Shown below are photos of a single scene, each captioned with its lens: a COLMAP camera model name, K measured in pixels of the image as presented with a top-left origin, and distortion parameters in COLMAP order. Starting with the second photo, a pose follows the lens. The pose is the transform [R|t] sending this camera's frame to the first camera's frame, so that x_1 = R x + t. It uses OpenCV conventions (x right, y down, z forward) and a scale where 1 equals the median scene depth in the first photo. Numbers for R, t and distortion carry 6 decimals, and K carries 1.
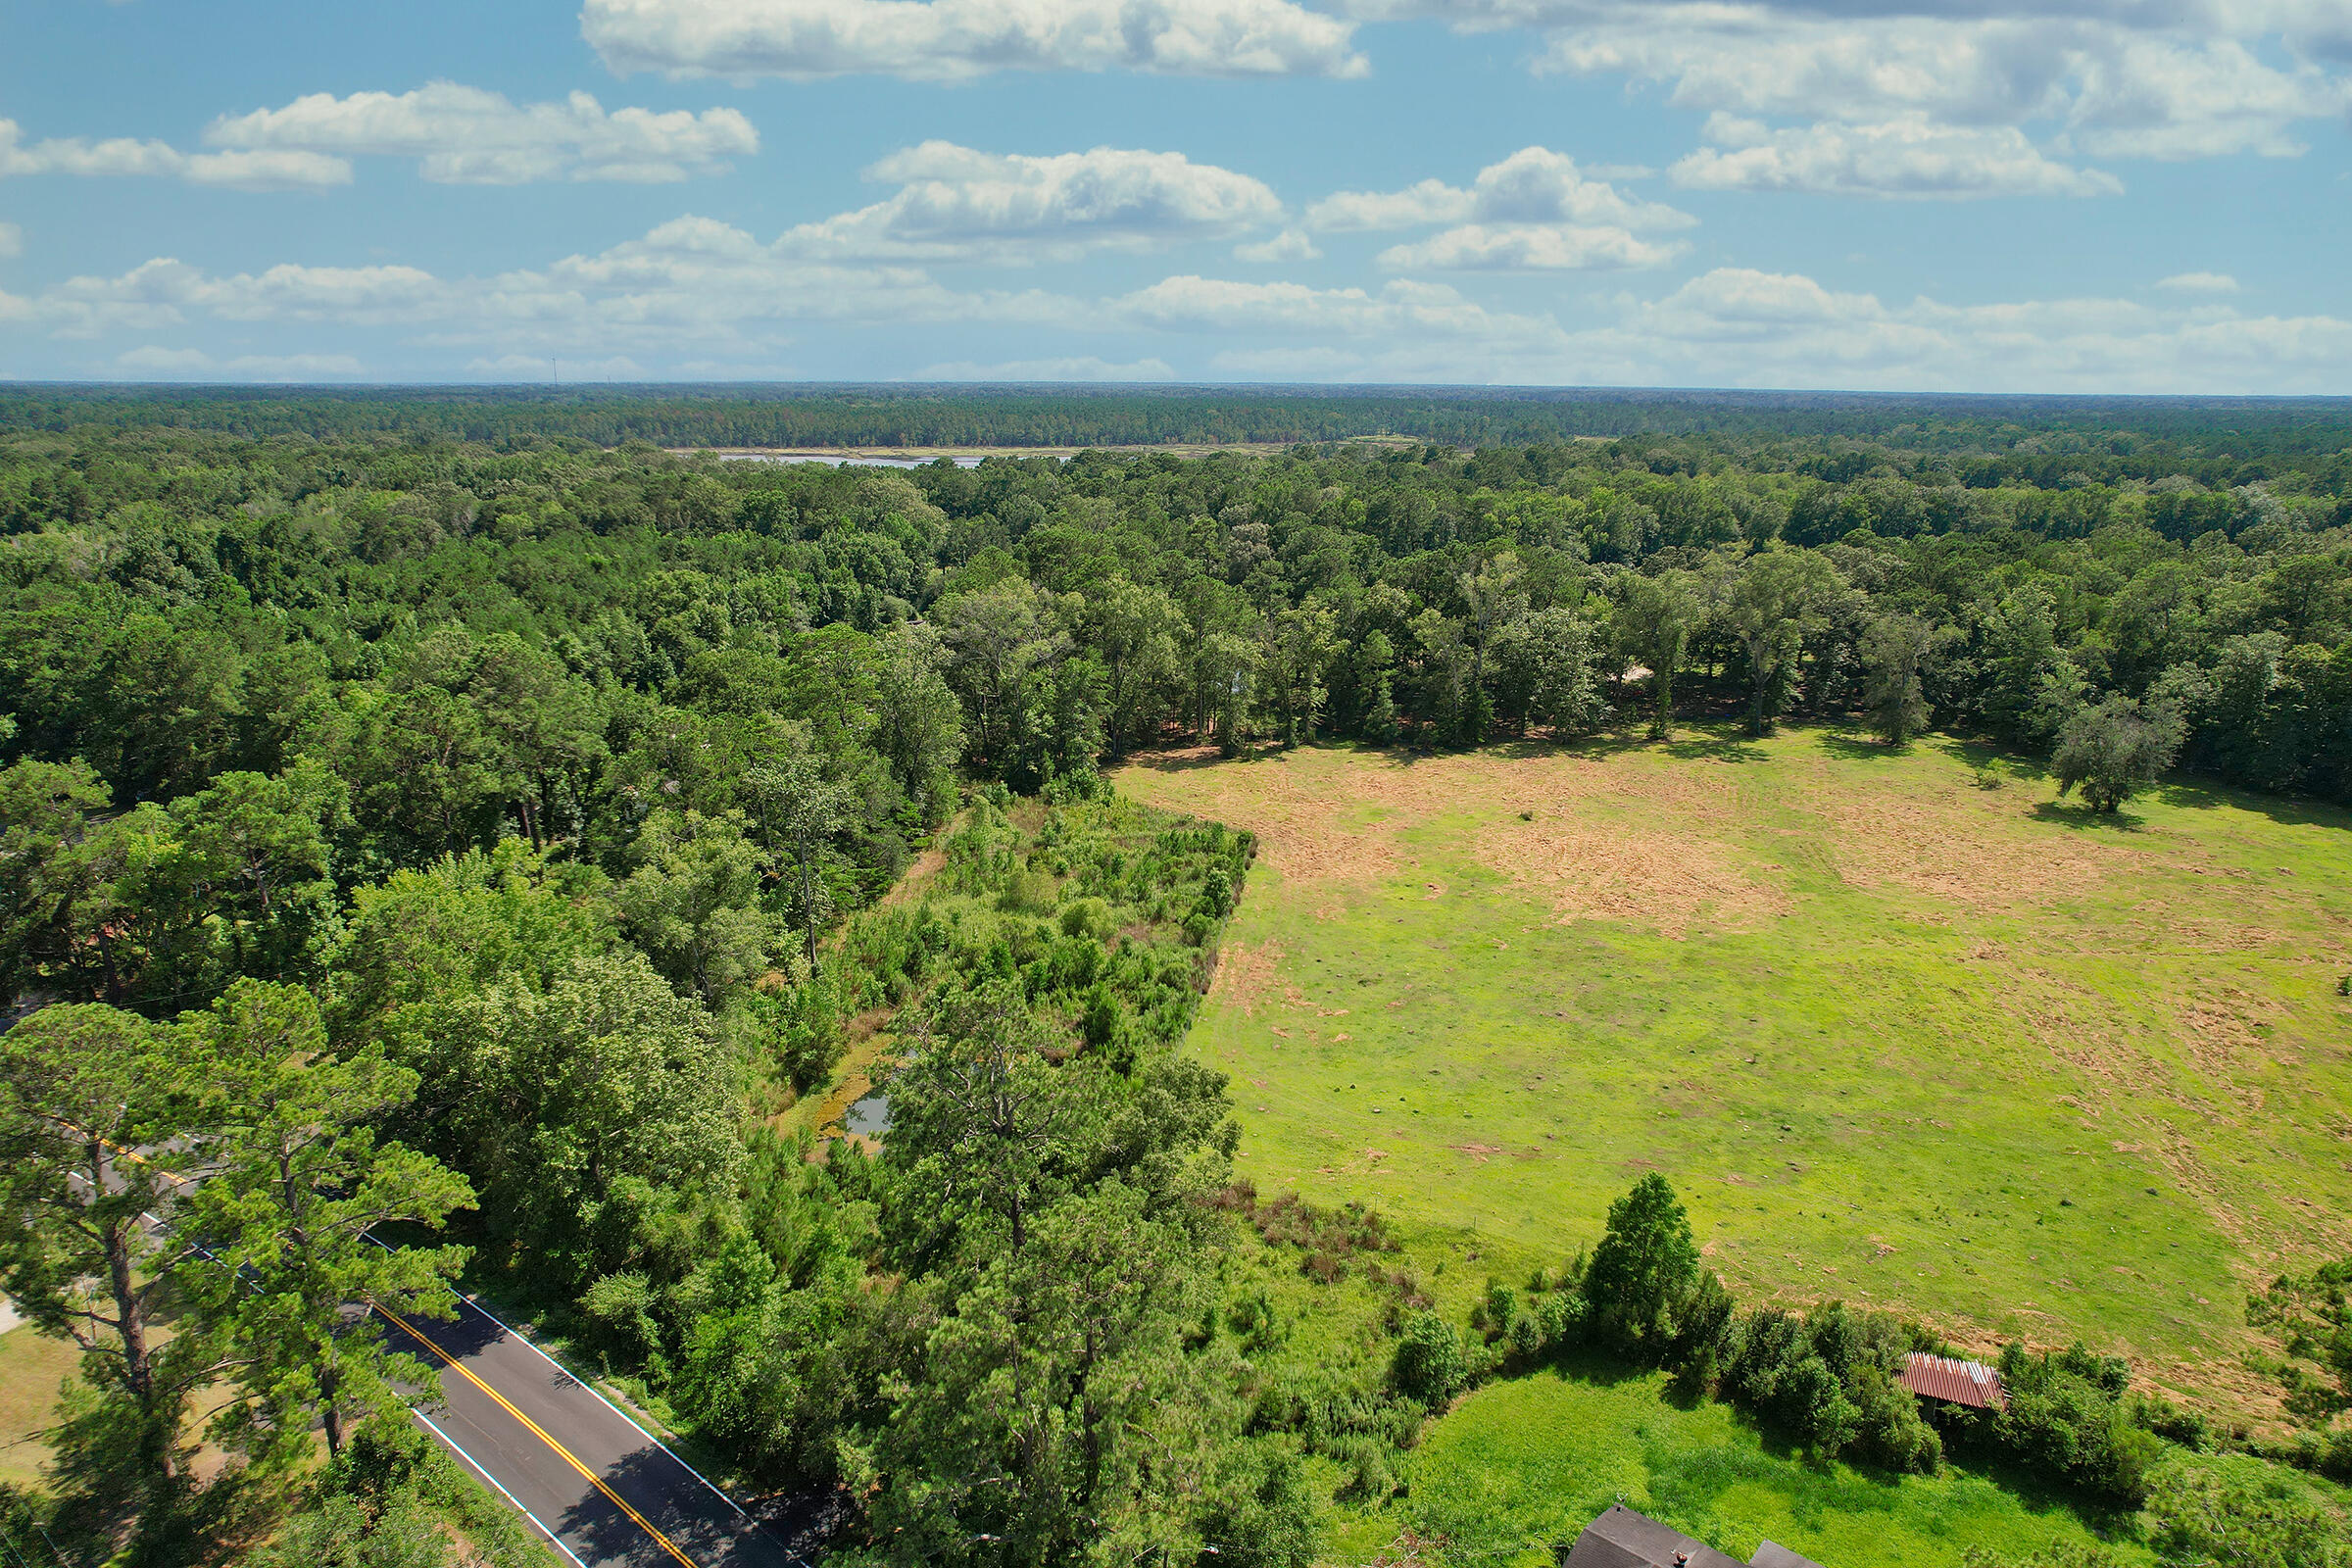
lens RADIAL K [[1503.7, 0, 1179.9], [0, 1503.7, 788.2], [0, 0, 1]] dist [-0.077254, 0.071418]
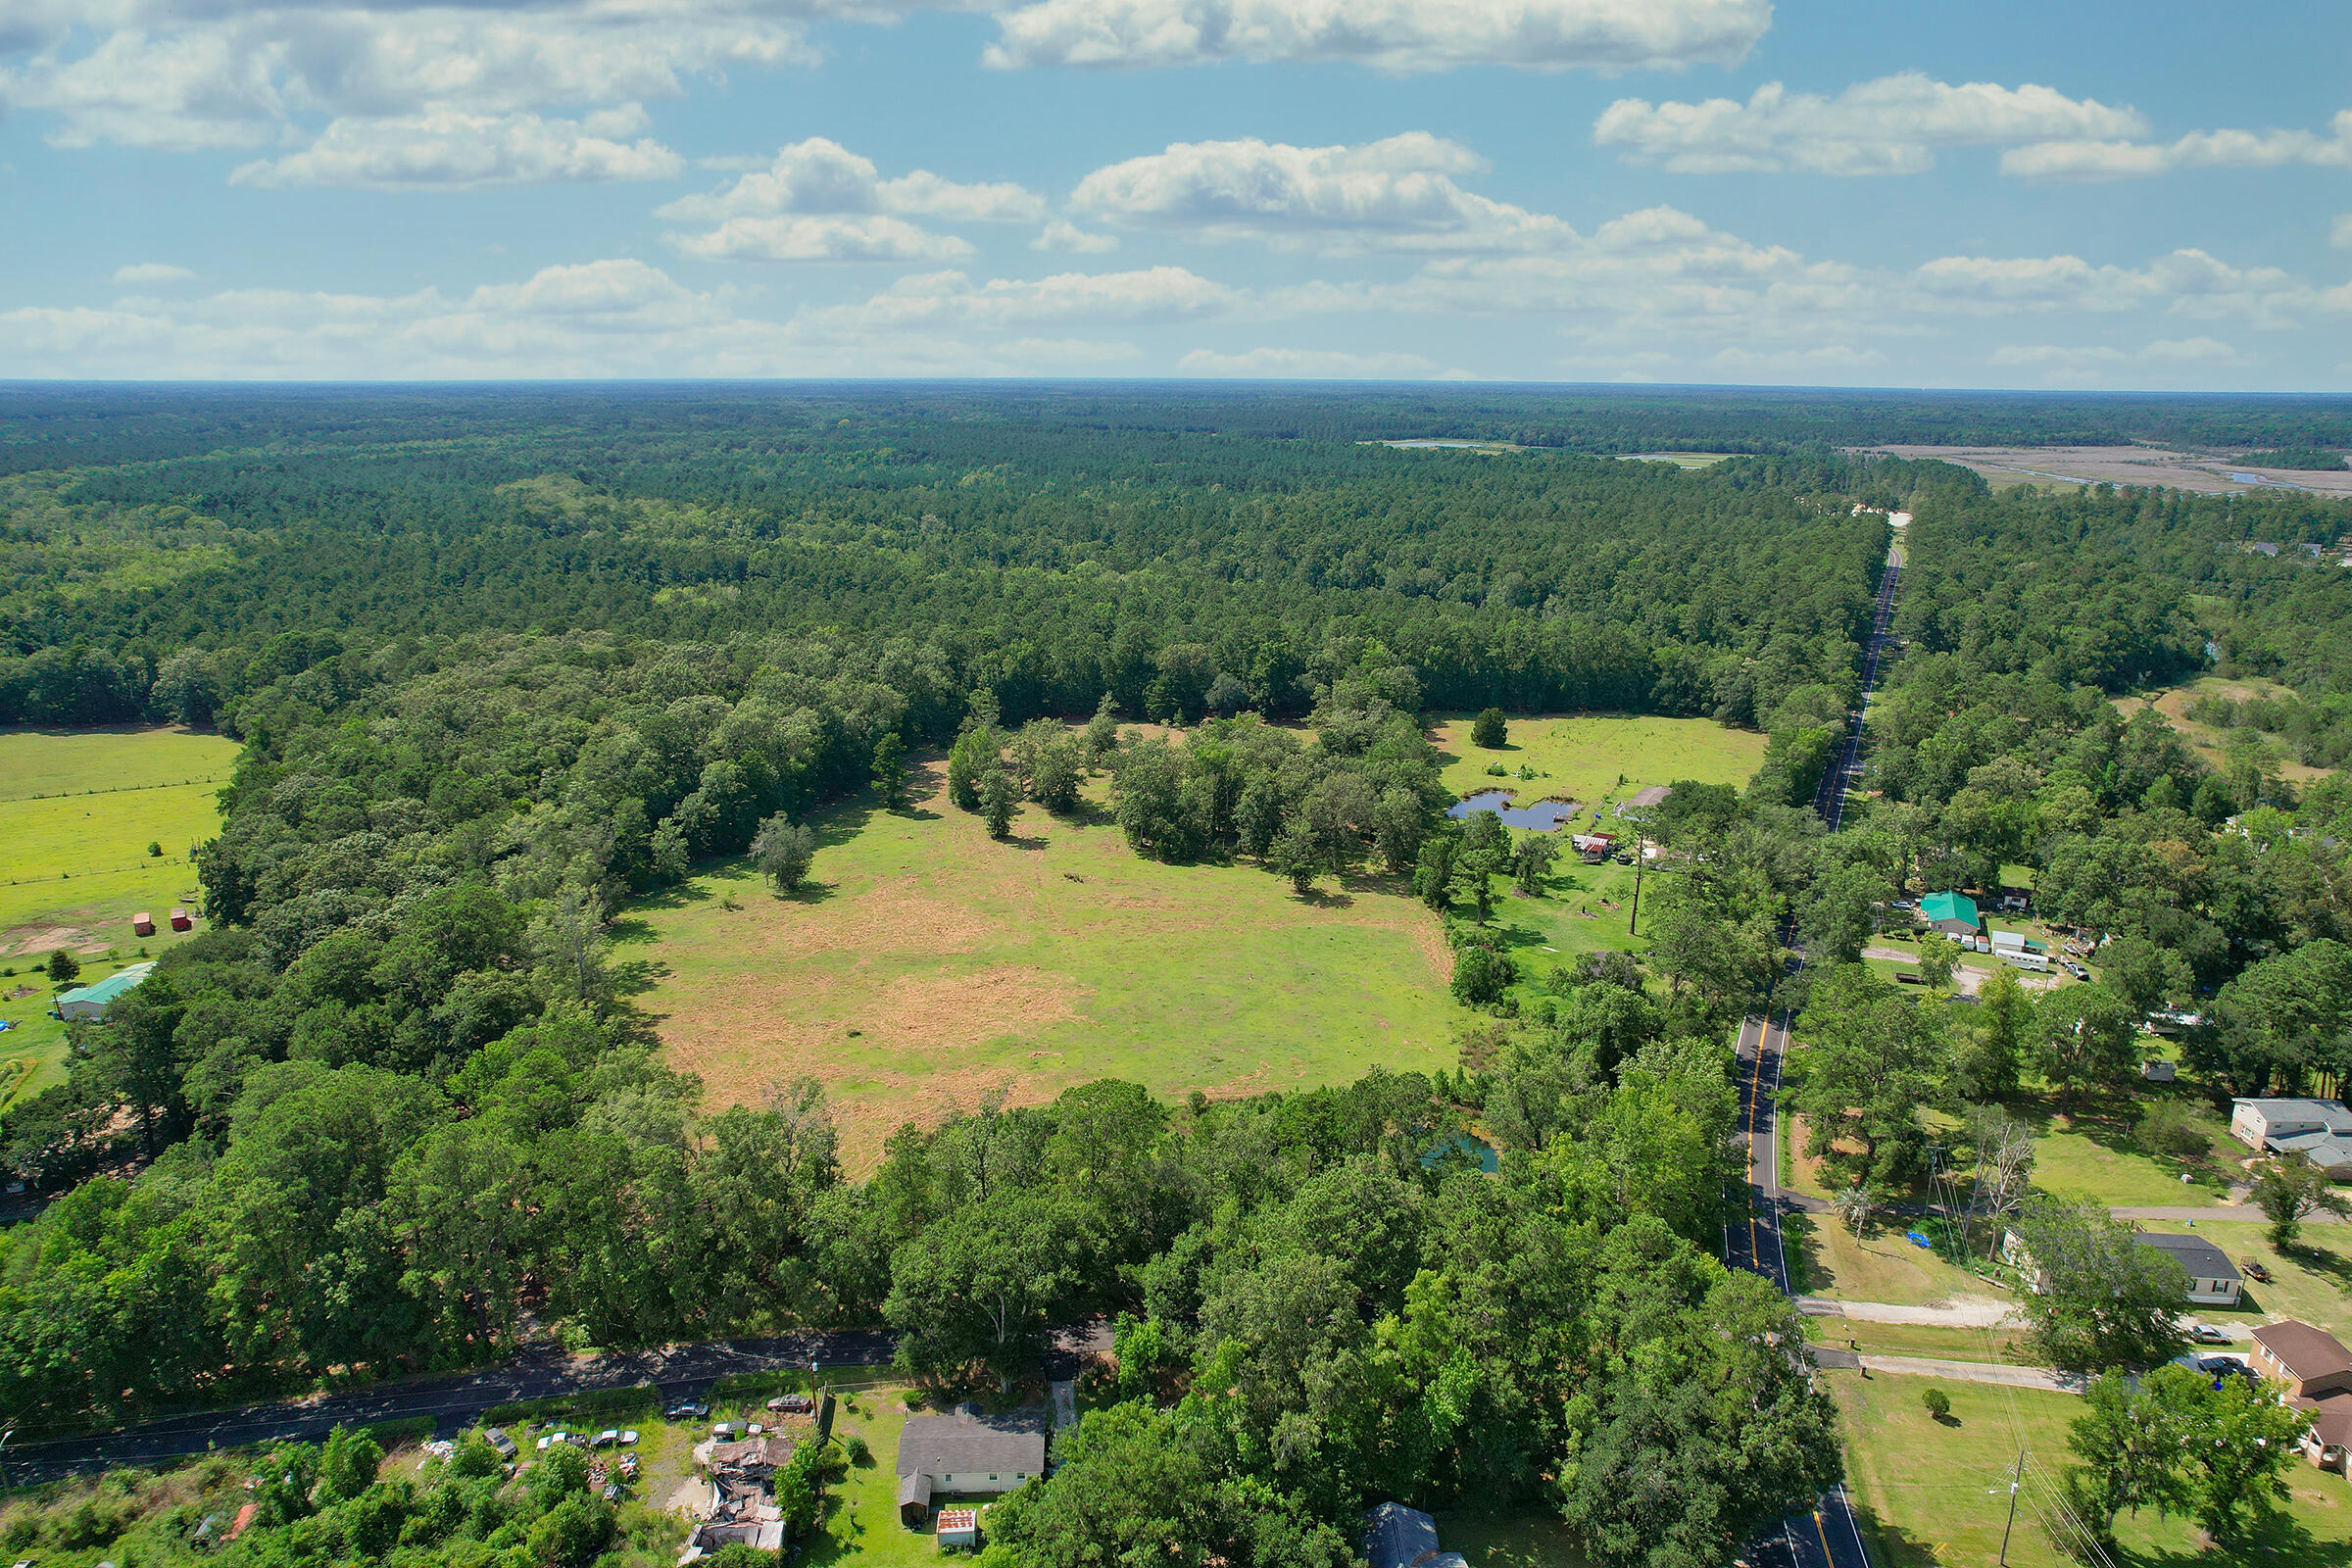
lens RADIAL K [[1503.7, 0, 1183.2], [0, 1503.7, 773.6], [0, 0, 1]] dist [-0.077254, 0.071418]
pose [[-0.308285, -0.255082, 0.916457, -0.965509], [0.245742, 0.909327, 0.335762, -0.539319], [-0.919006, 0.328722, -0.217648, 0.920212]]
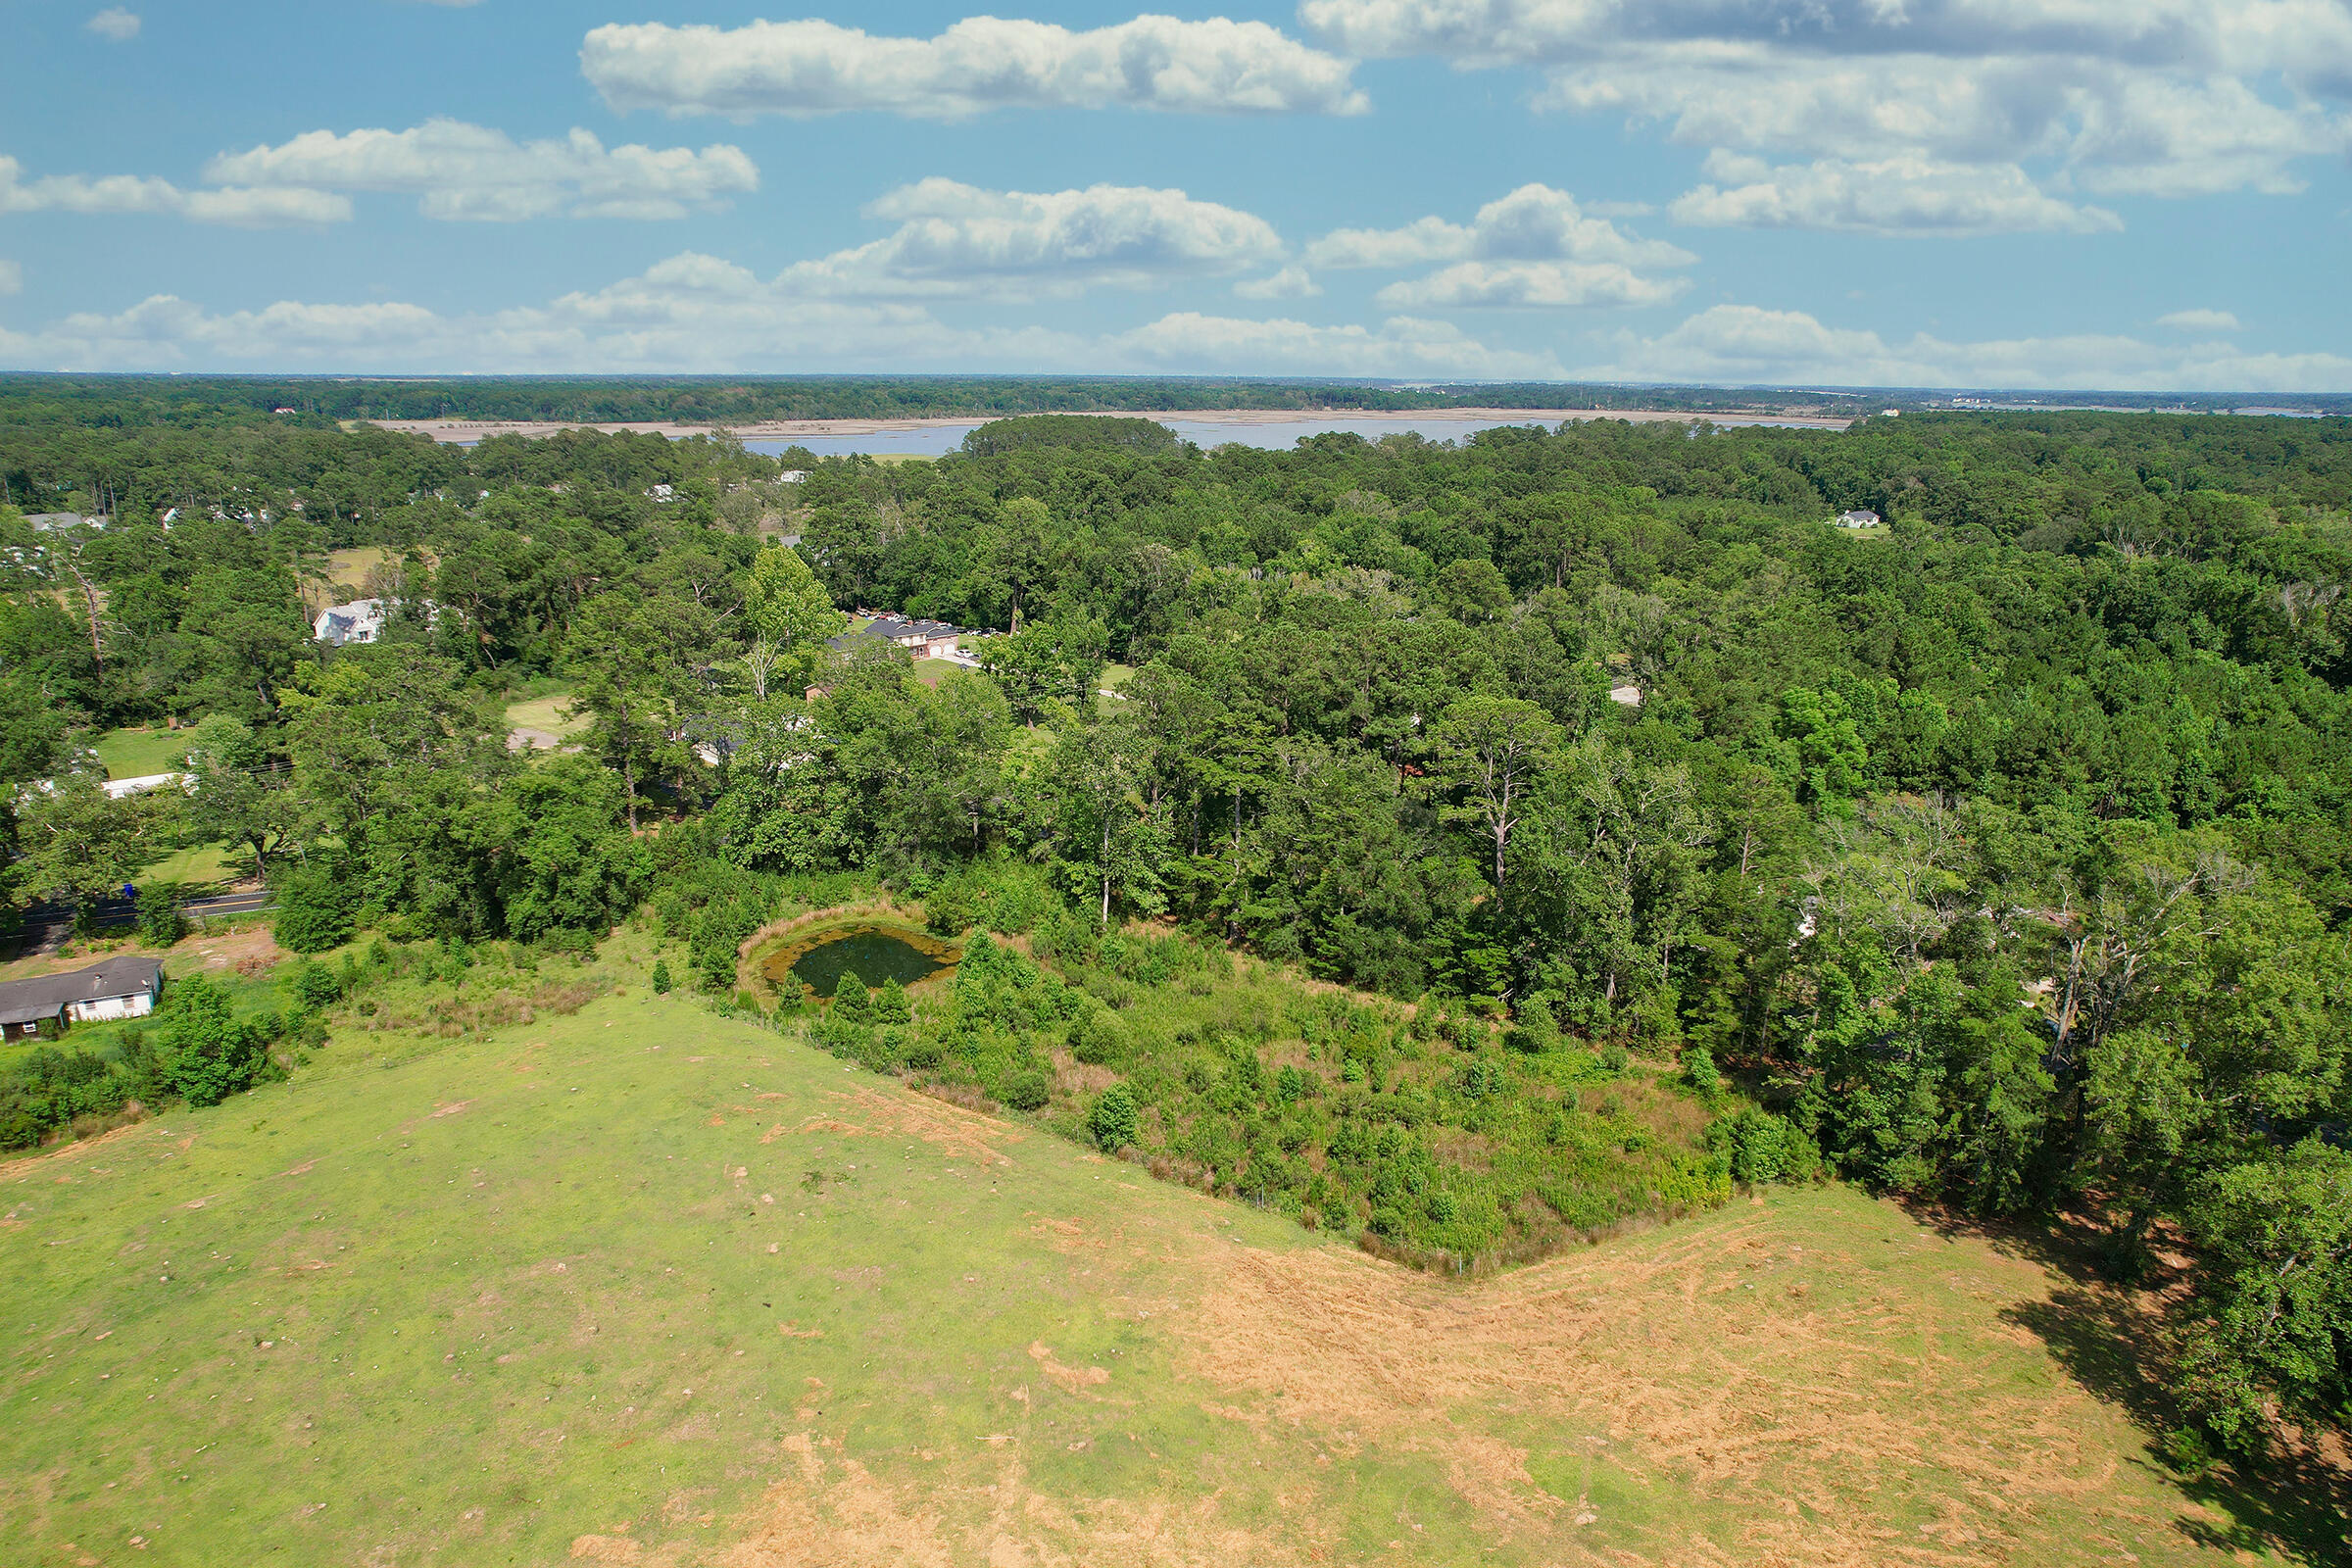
lens RADIAL K [[1503.7, 0, 1182.6], [0, 1503.7, 795.7], [0, 0, 1]] dist [-0.077254, 0.071418]
pose [[-0.418763, 0.238671, -0.876170, 0.469456], [-0.252875, 0.896031, 0.364942, -0.260885], [0.872177, 0.374386, -0.314870, 0.937760]]
